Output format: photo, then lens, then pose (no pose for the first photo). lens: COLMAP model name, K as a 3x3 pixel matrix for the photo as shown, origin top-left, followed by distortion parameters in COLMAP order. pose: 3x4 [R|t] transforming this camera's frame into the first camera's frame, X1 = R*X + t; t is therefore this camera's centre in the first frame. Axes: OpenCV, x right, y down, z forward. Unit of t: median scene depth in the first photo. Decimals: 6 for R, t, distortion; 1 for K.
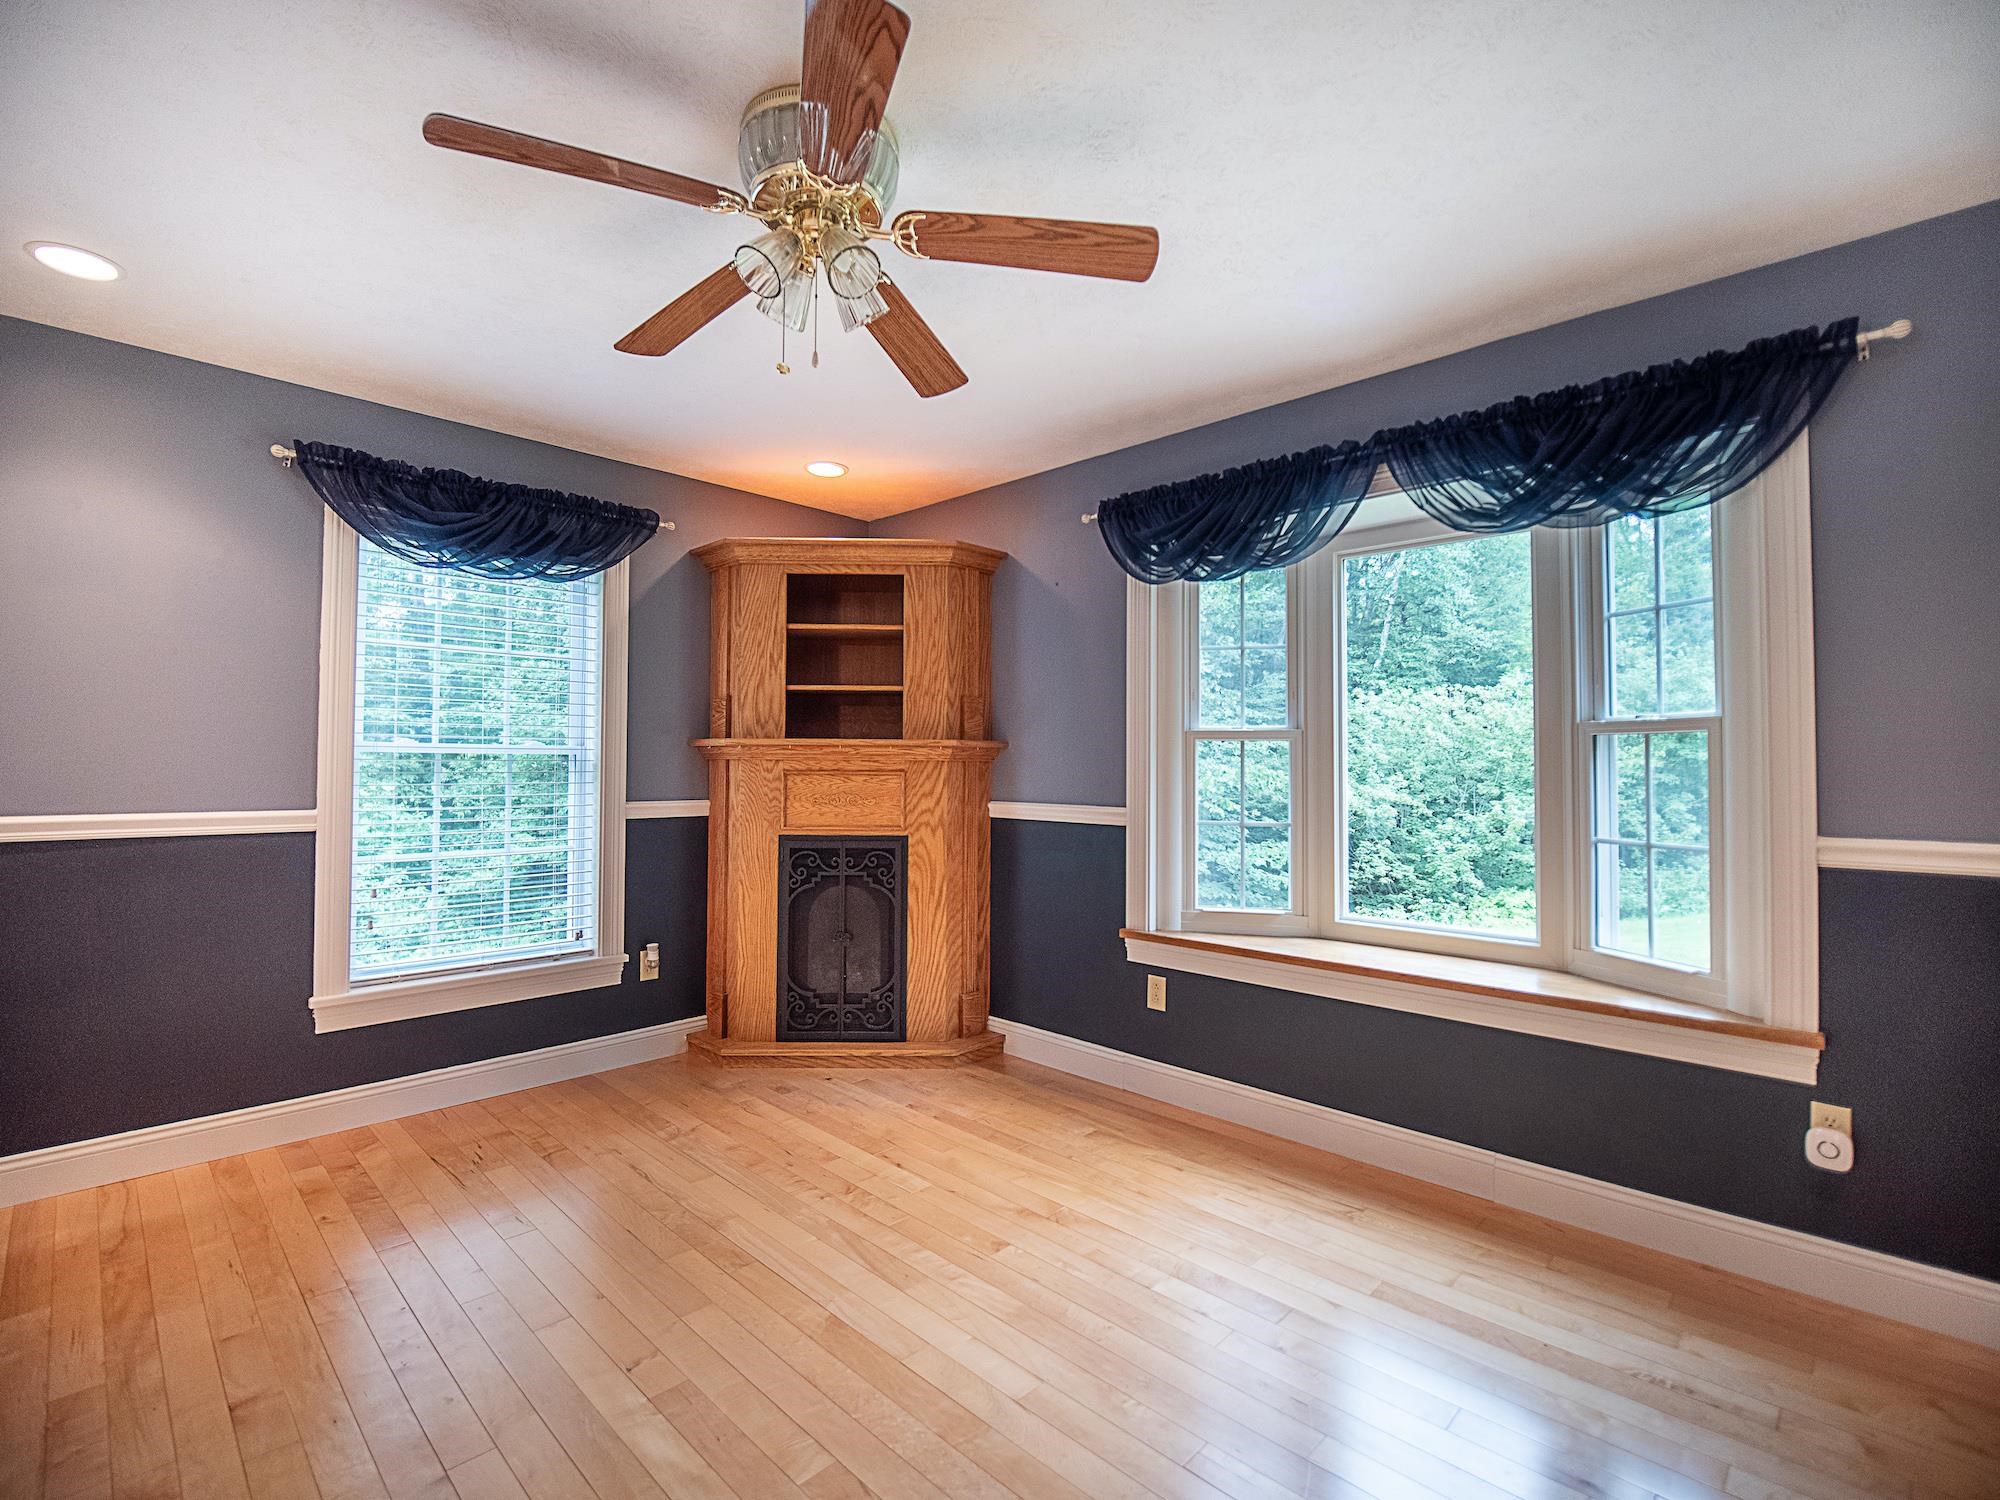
lens RADIAL K [[911.0, 0, 997.9], [0, 911.0, 737.3], [0, 0, 1]] dist [-0.015017, -0.001642]
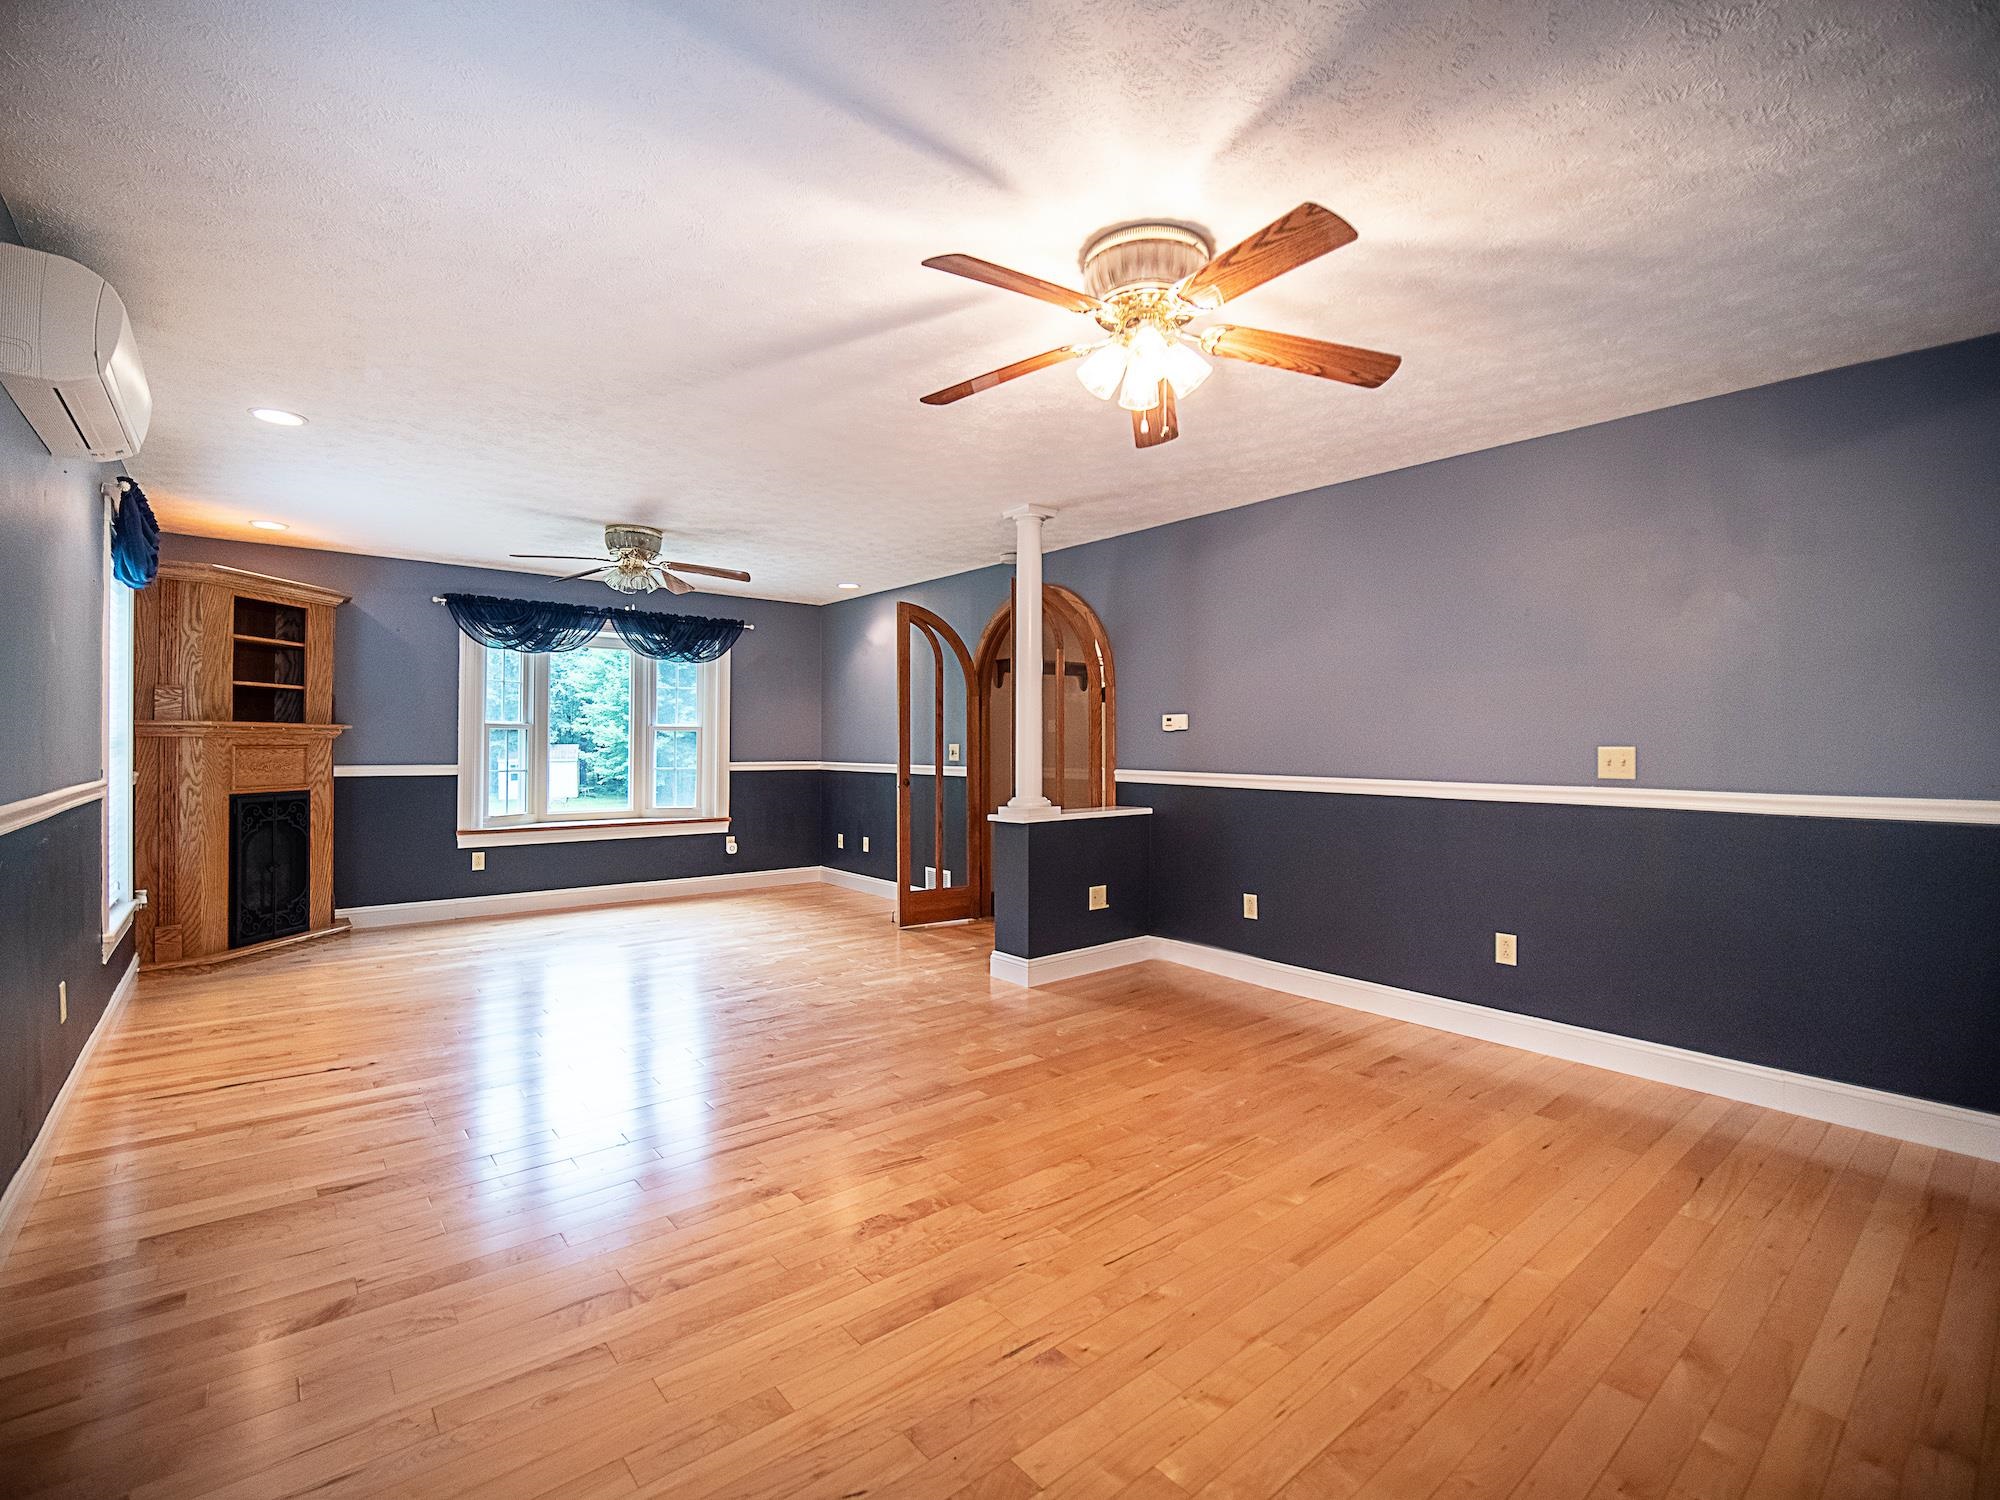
lens RADIAL K [[911.0, 0, 1000.6], [0, 911.0, 744.0], [0, 0, 1]] dist [-0.015017, -0.001642]
pose [[0.105248, -0.004215, 0.994437, -1.428173], [-0.035741, 0.999329, 0.008019, -0.016328], [-0.993803, -0.036387, 0.105027, -0.247375]]
